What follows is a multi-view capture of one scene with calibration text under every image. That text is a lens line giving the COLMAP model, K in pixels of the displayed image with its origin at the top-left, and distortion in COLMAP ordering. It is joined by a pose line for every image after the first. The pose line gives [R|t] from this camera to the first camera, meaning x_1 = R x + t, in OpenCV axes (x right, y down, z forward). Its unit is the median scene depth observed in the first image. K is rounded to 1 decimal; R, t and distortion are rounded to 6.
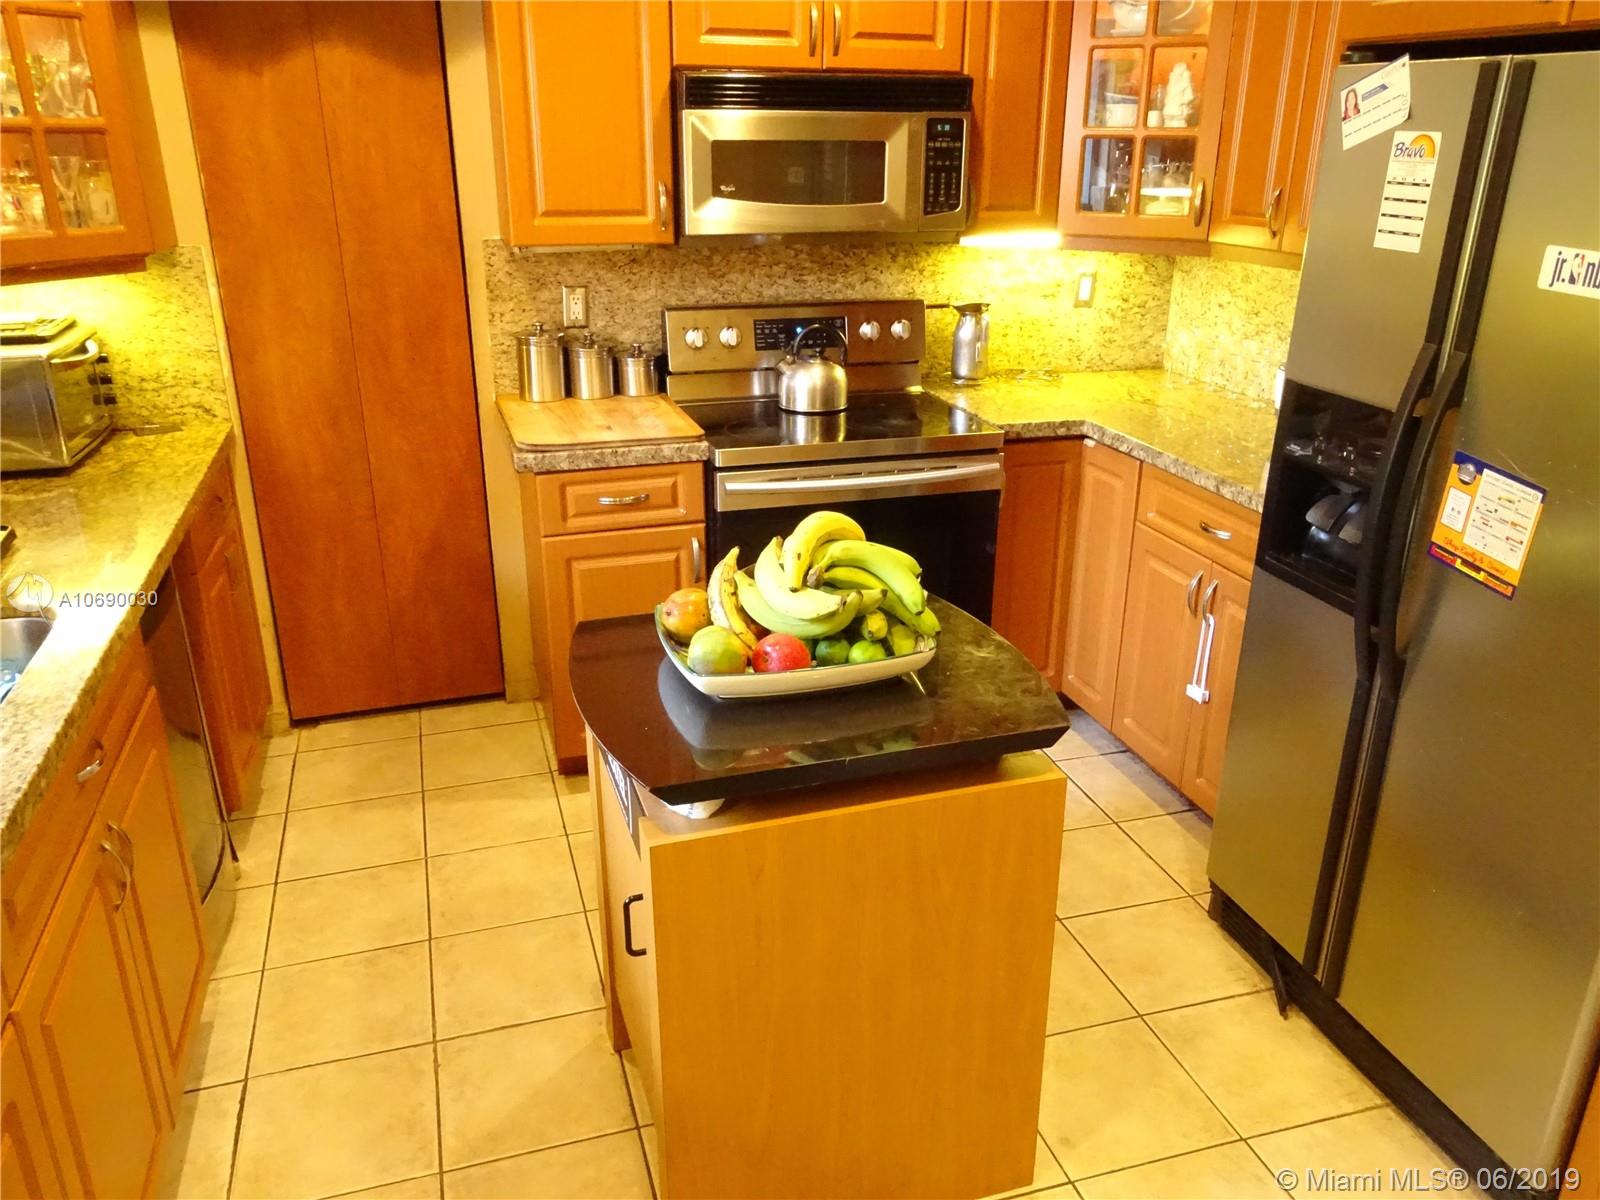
lens RADIAL K [[1231.7, 0, 798.1], [0, 1231.7, 597.7], [0, 0, 1]] dist [0.008540, 0.006942]
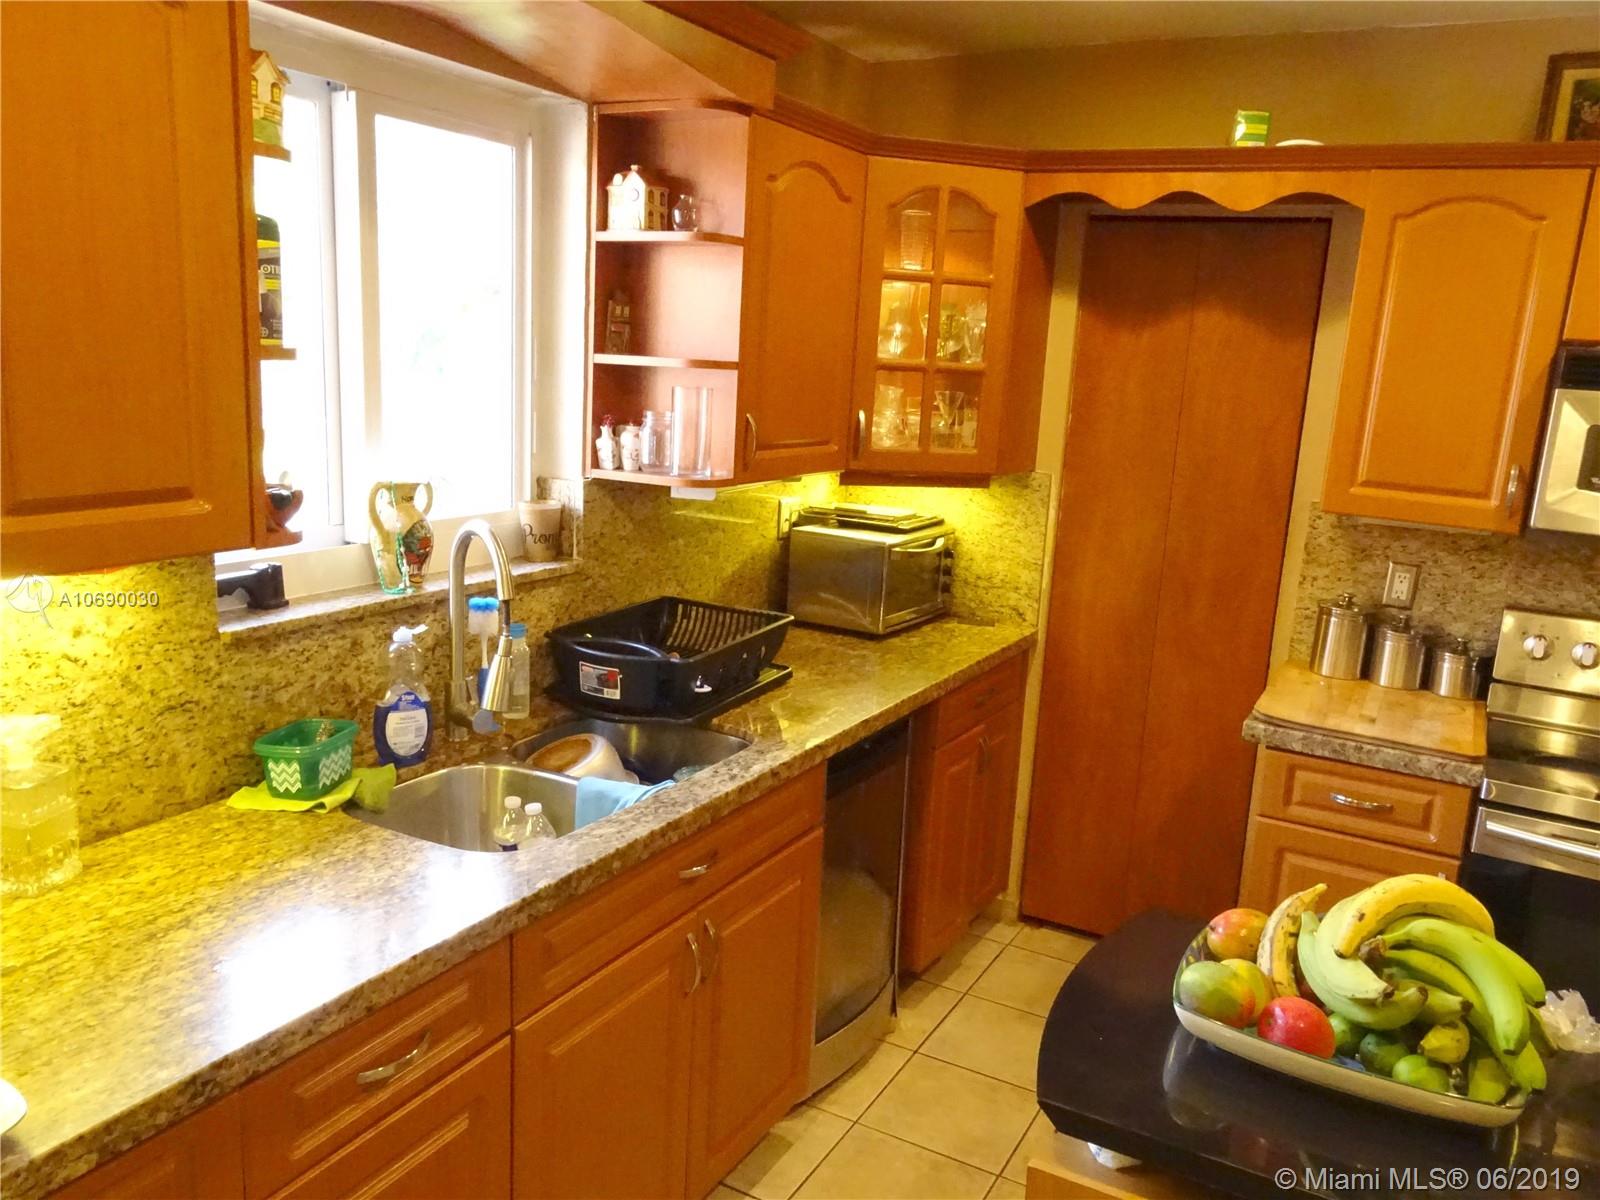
lens RADIAL K [[1231.7, 0, 808.3], [0, 1231.7, 591.8], [0, 0, 1]] dist [0.008540, 0.006942]
pose [[0.695435, 0.183053, -0.694883, 0.168935], [-0.313754, 0.947314, -0.064452, -0.042557], [0.646474, 0.262844, 0.716229, 0.083359]]
